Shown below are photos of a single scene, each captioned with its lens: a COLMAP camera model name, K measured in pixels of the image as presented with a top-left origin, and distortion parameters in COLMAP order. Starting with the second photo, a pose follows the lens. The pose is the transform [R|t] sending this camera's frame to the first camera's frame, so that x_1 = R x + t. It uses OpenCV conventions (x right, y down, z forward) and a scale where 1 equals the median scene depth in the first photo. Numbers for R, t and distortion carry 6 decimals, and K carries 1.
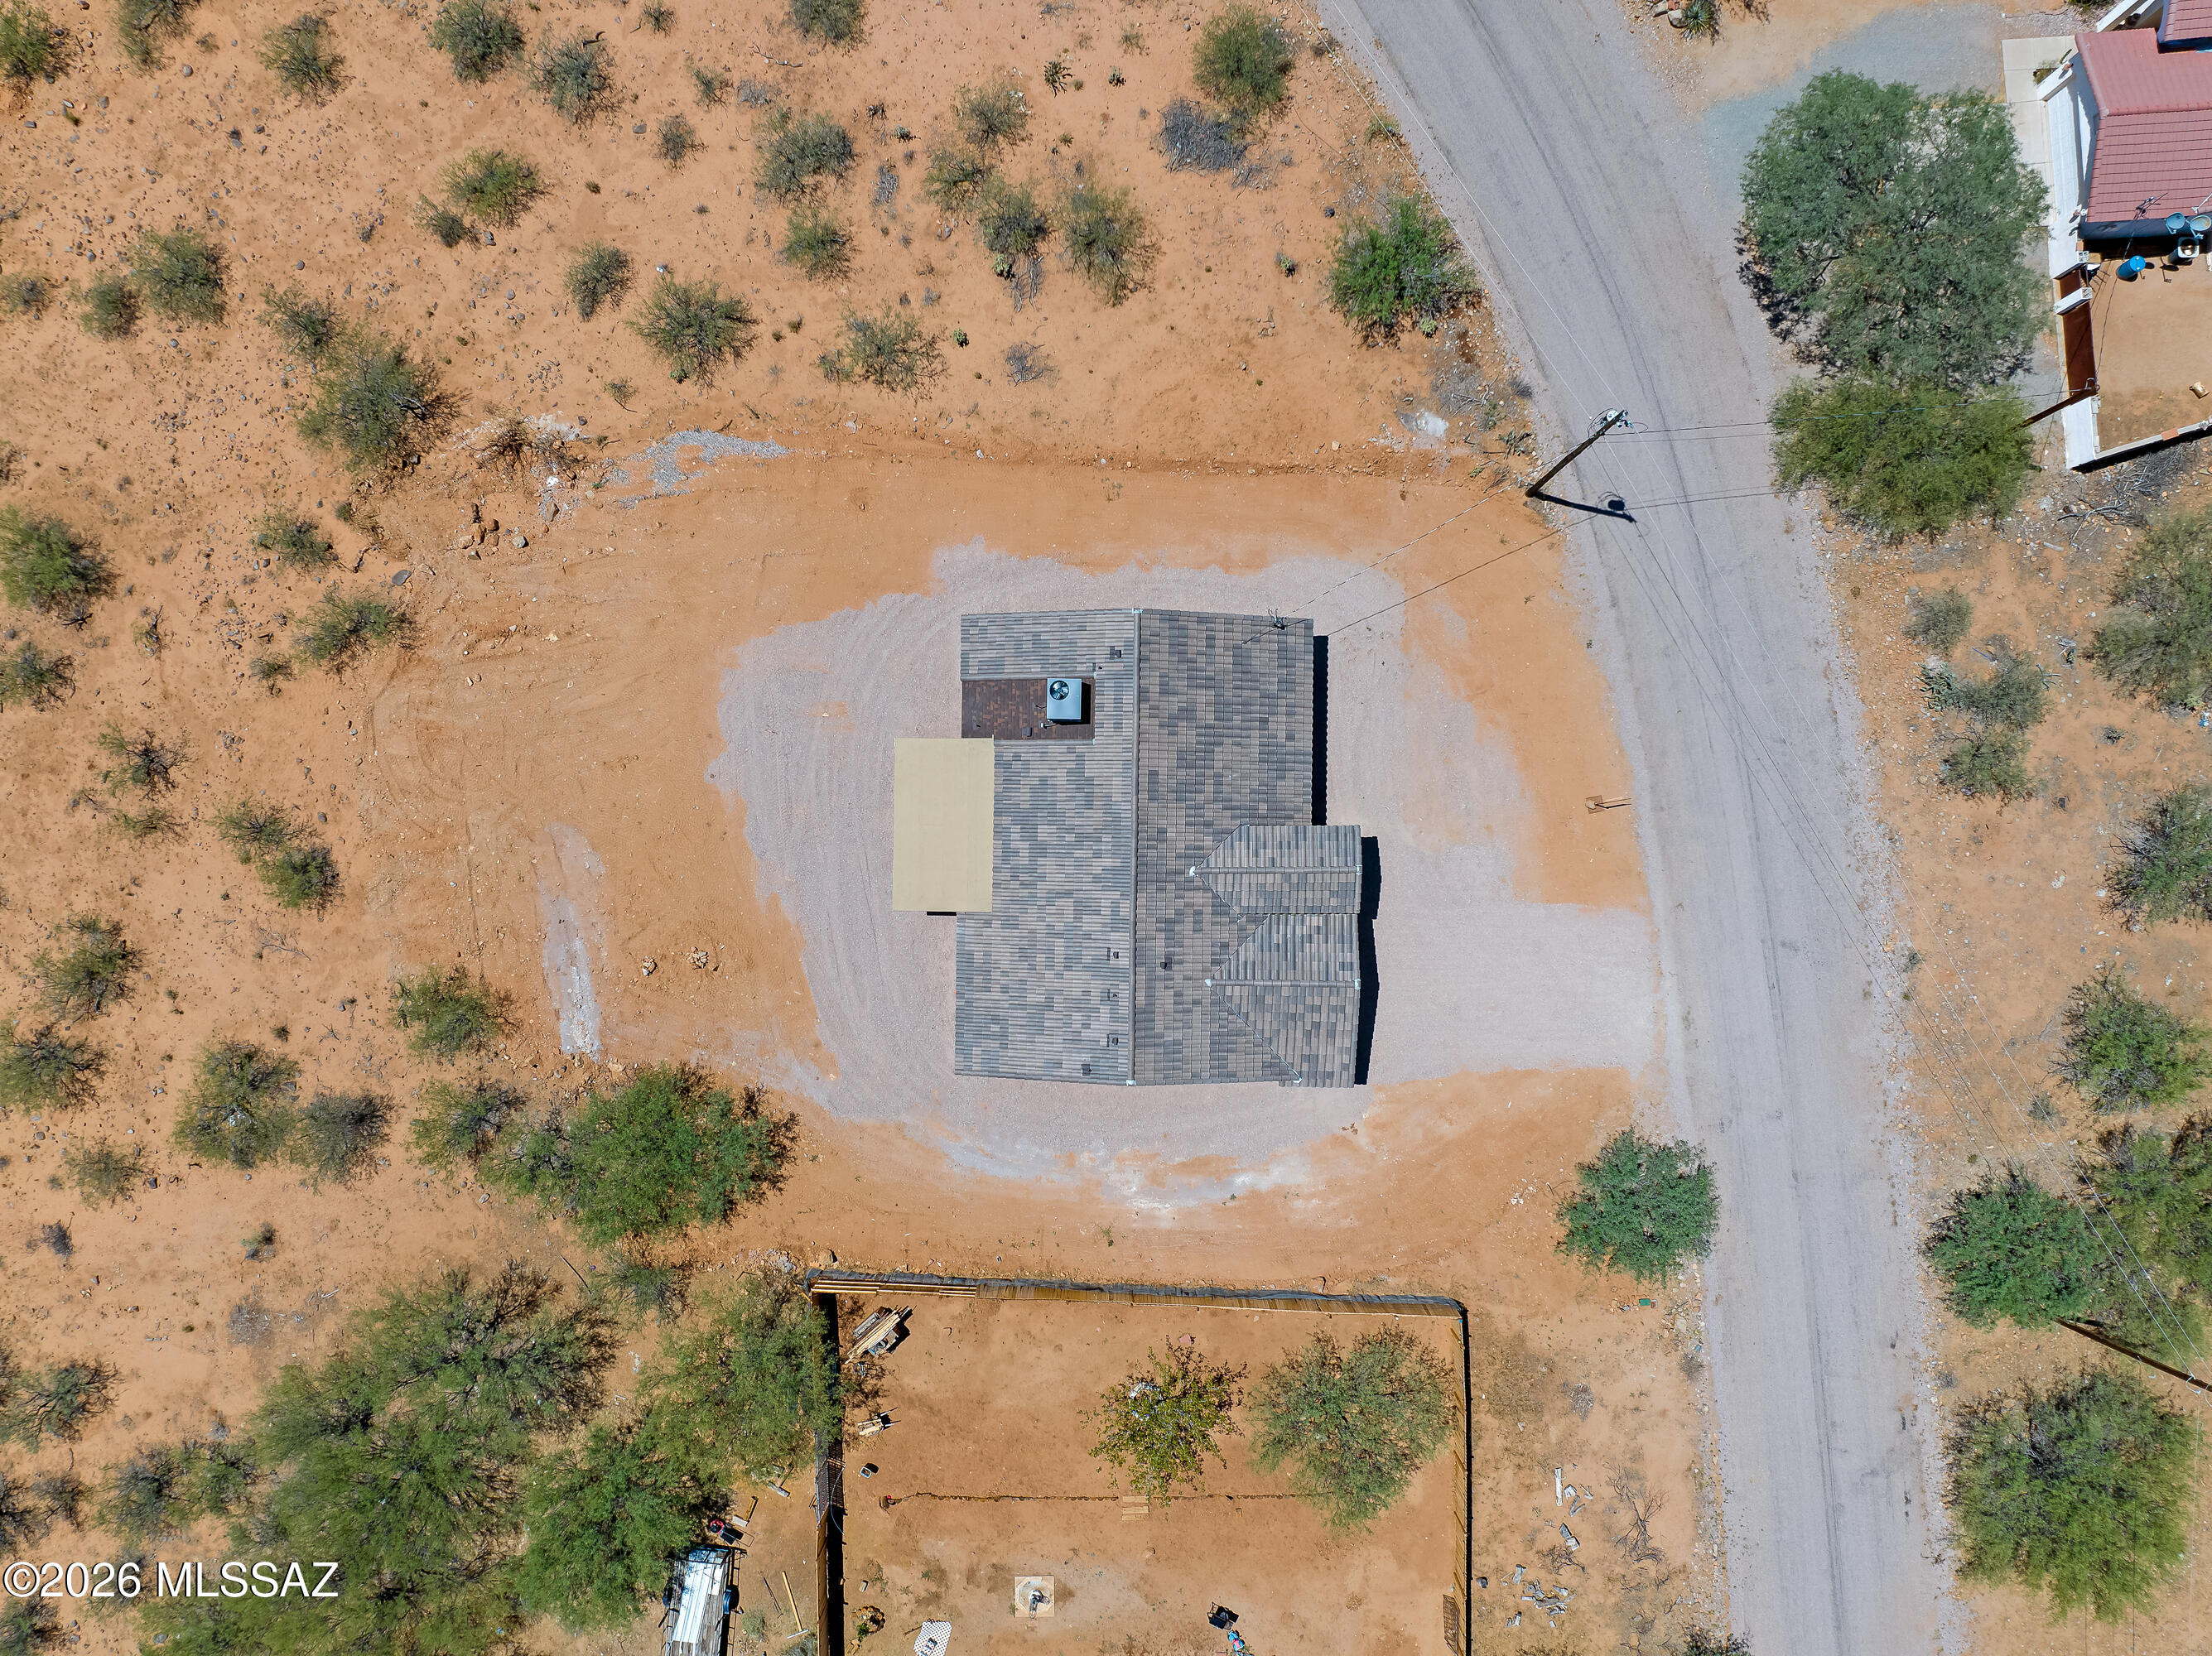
lens RADIAL K [[1557.6, 0, 1112.8], [0, 1557.6, 821.9], [0, 0, 1]] dist [-0.037785, 0.002657]
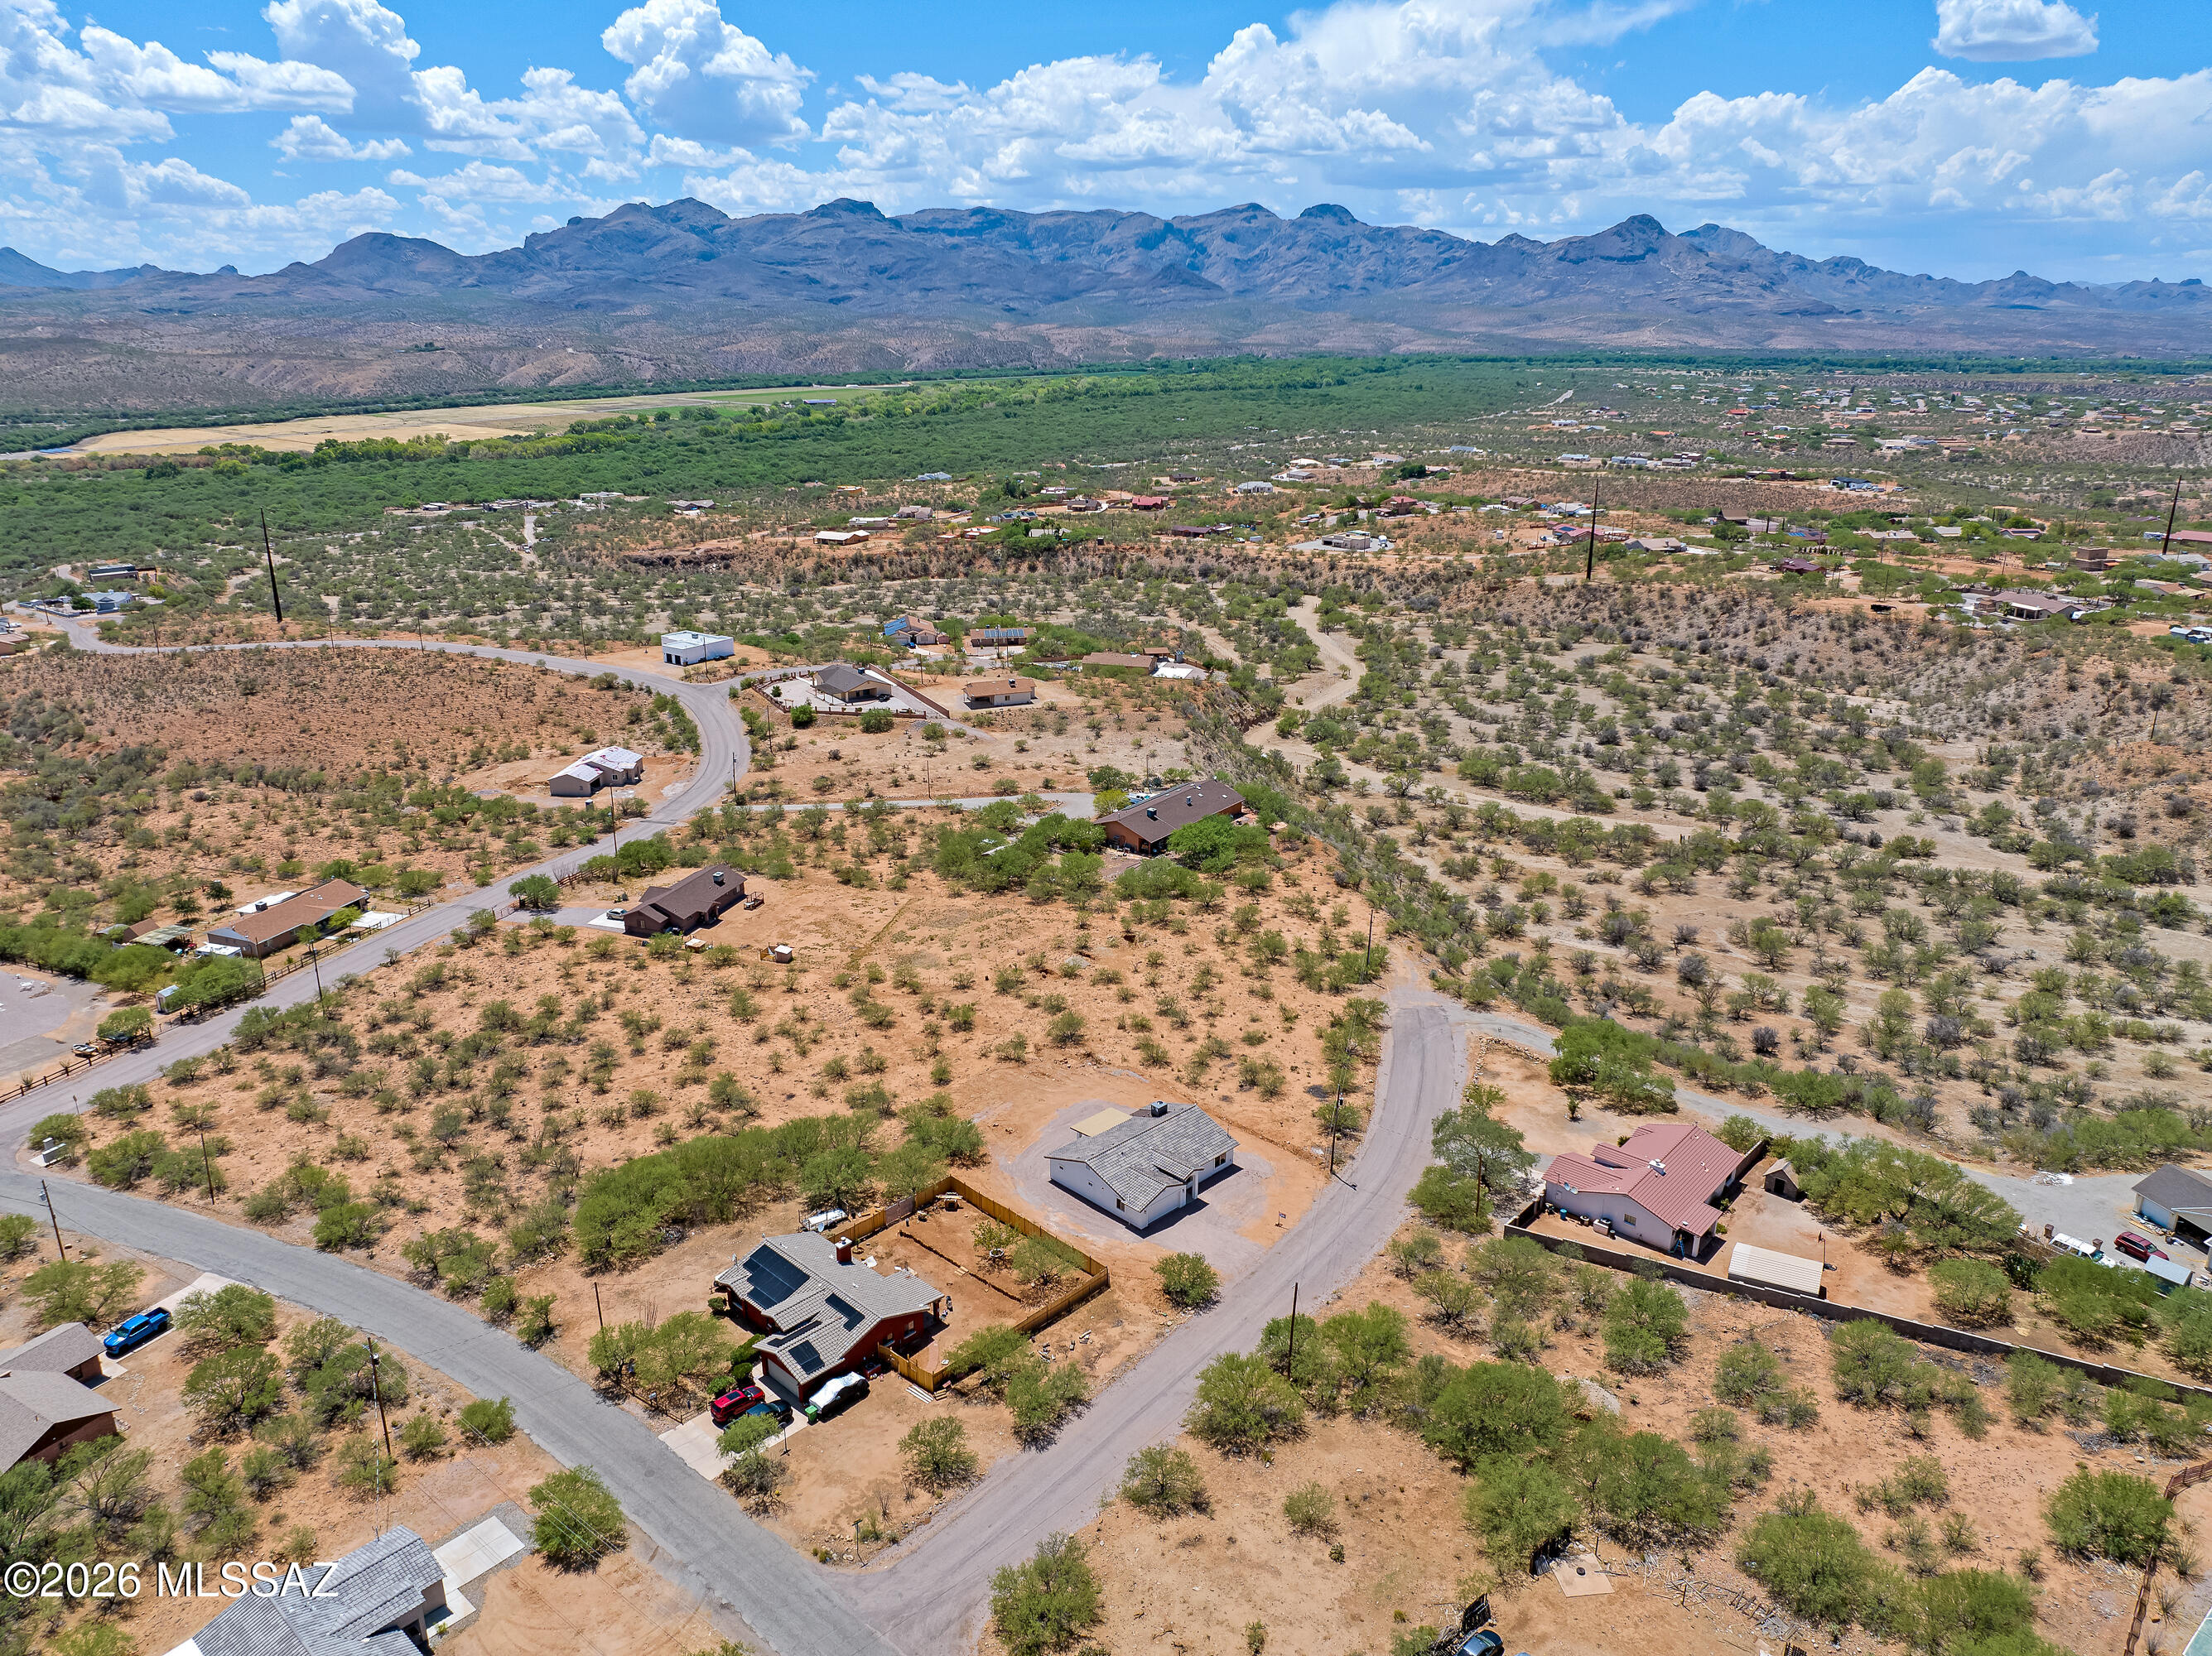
lens RADIAL K [[1557.6, 0, 1112.8], [0, 1557.6, 821.9], [0, 0, 1]] dist [-0.037785, 0.002657]
pose [[0.709947, 0.237548, -0.662983, 1.664952], [-0.704255, 0.240497, -0.667972, 1.754221], [0.000770, 0.941134, 0.338034, -0.537195]]
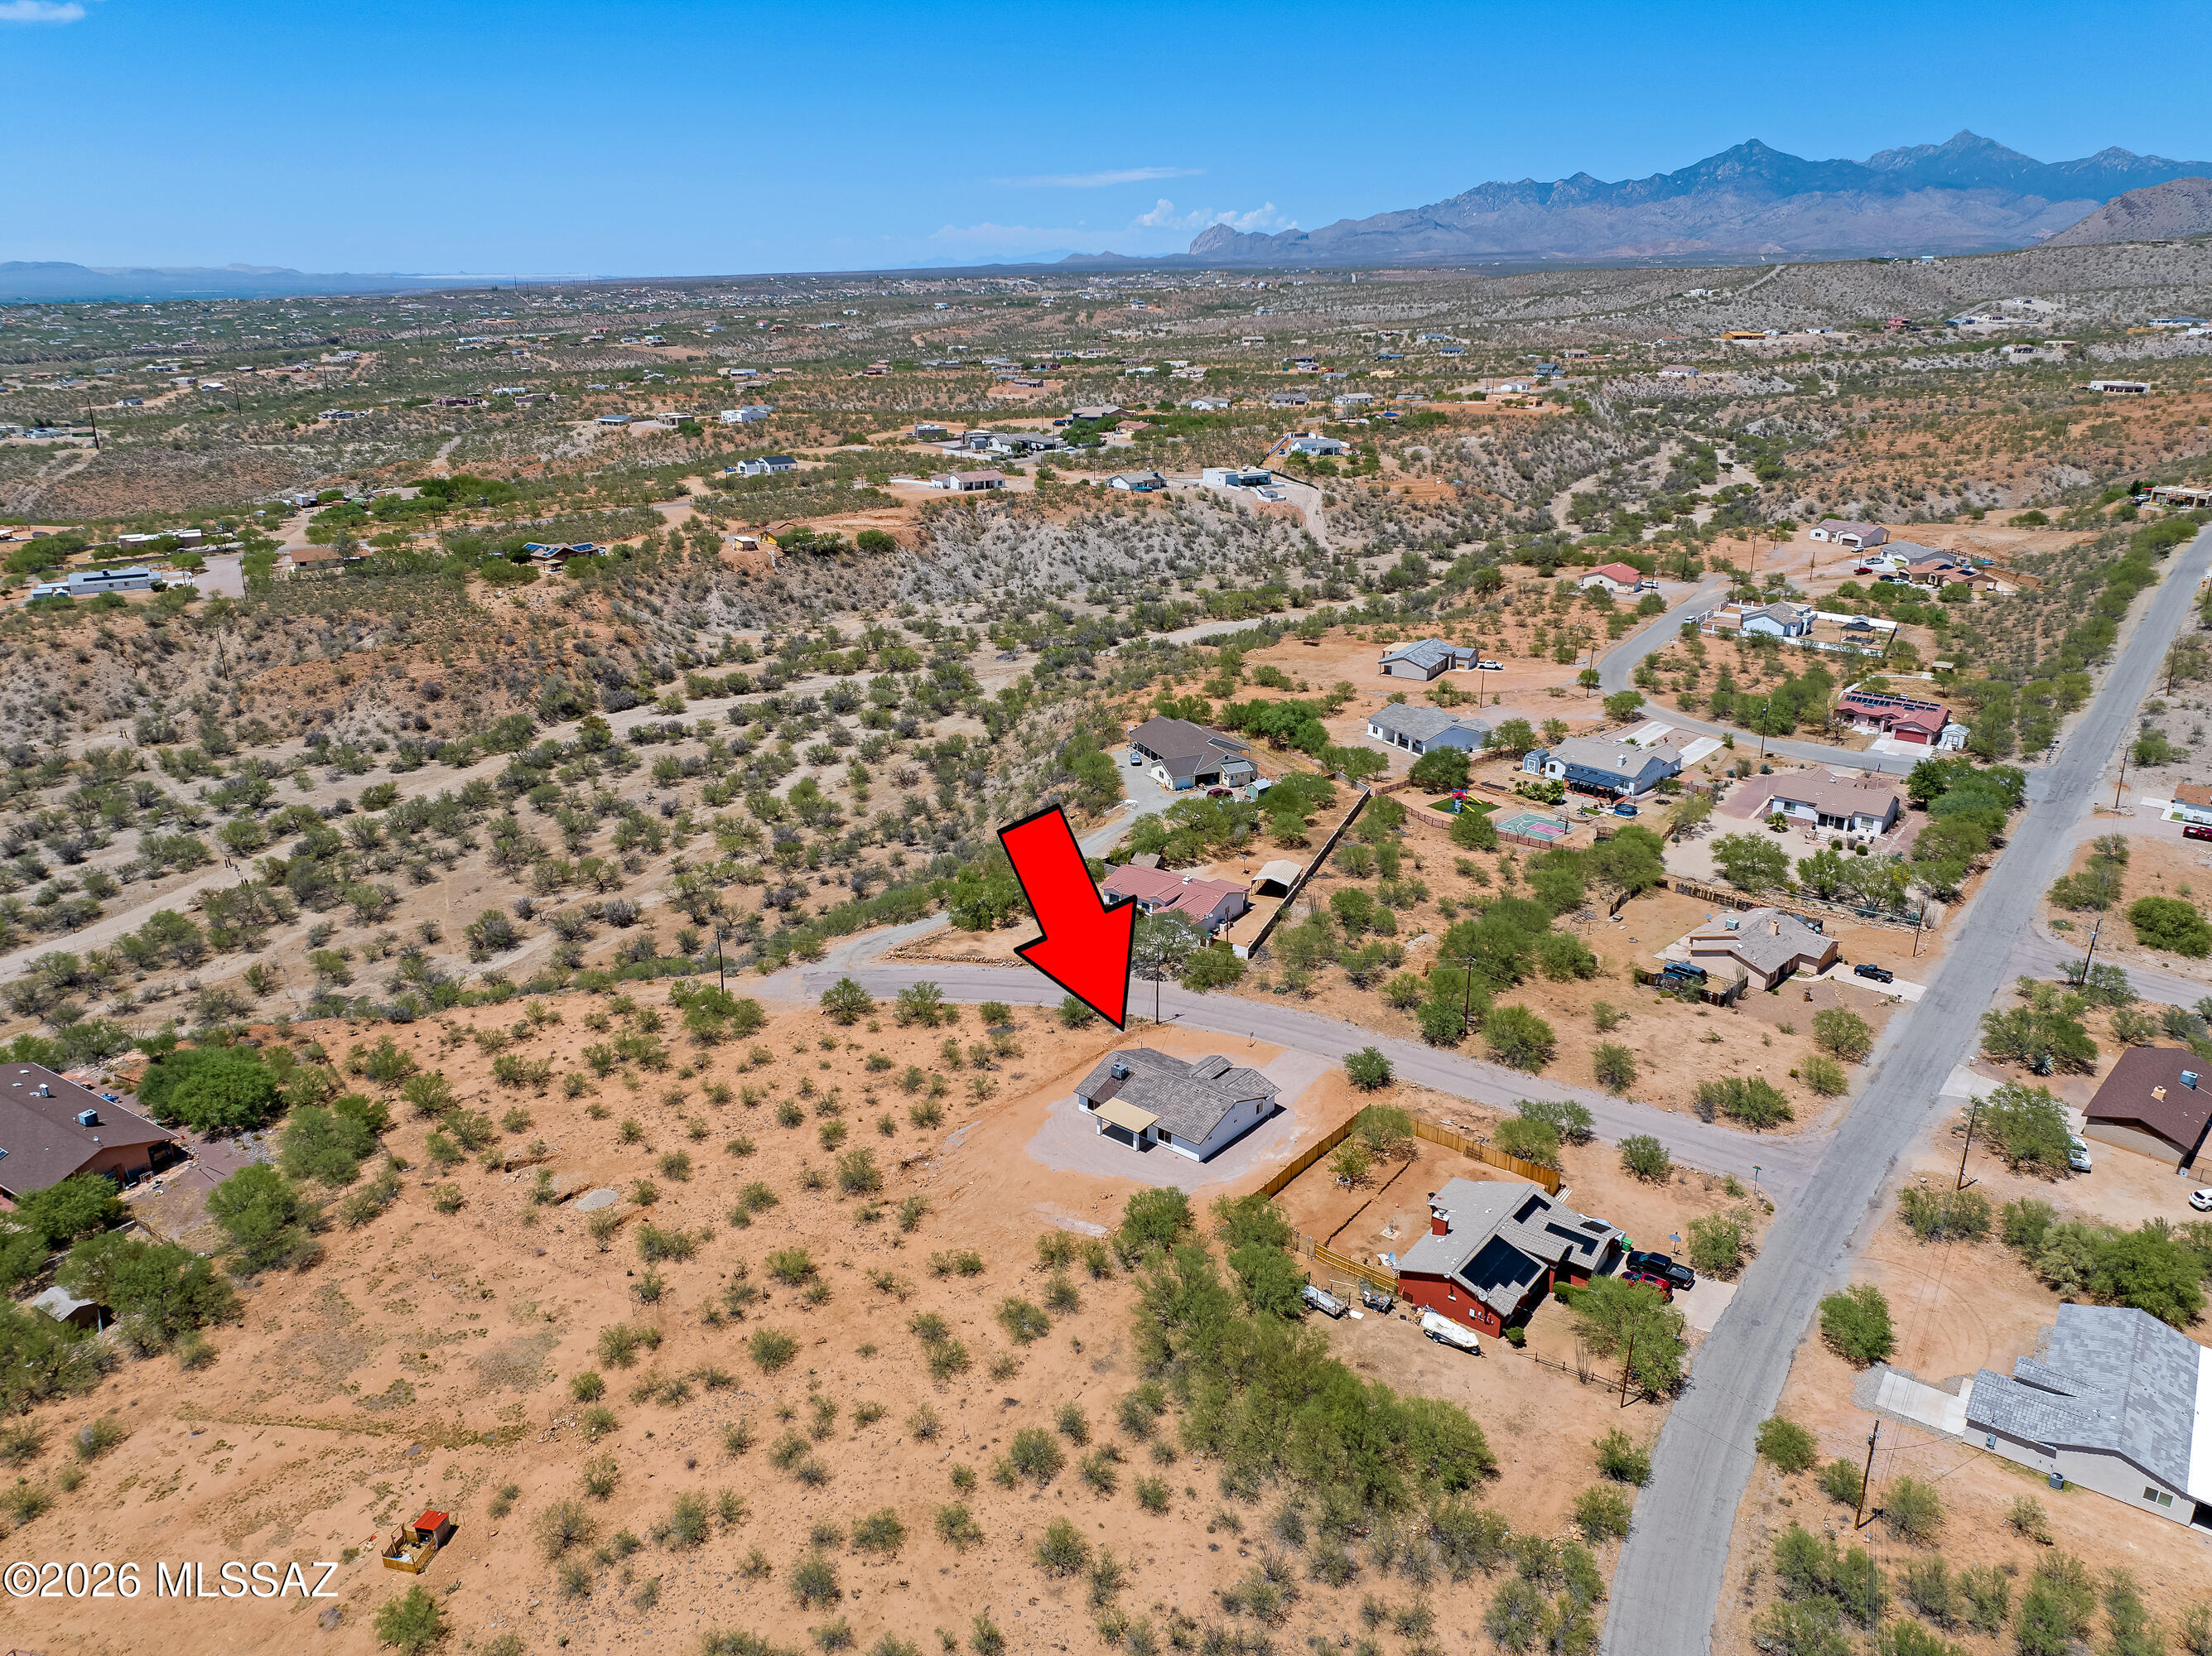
lens RADIAL K [[1557.6, 0, 1112.8], [0, 1557.6, 821.9], [0, 0, 1]] dist [-0.037785, 0.002657]
pose [[0.626714, -0.249737, 0.738147, -1.972051], [0.778946, 0.227206, -0.584483, 1.439226], [-0.021745, 0.941280, 0.336925, -0.439875]]
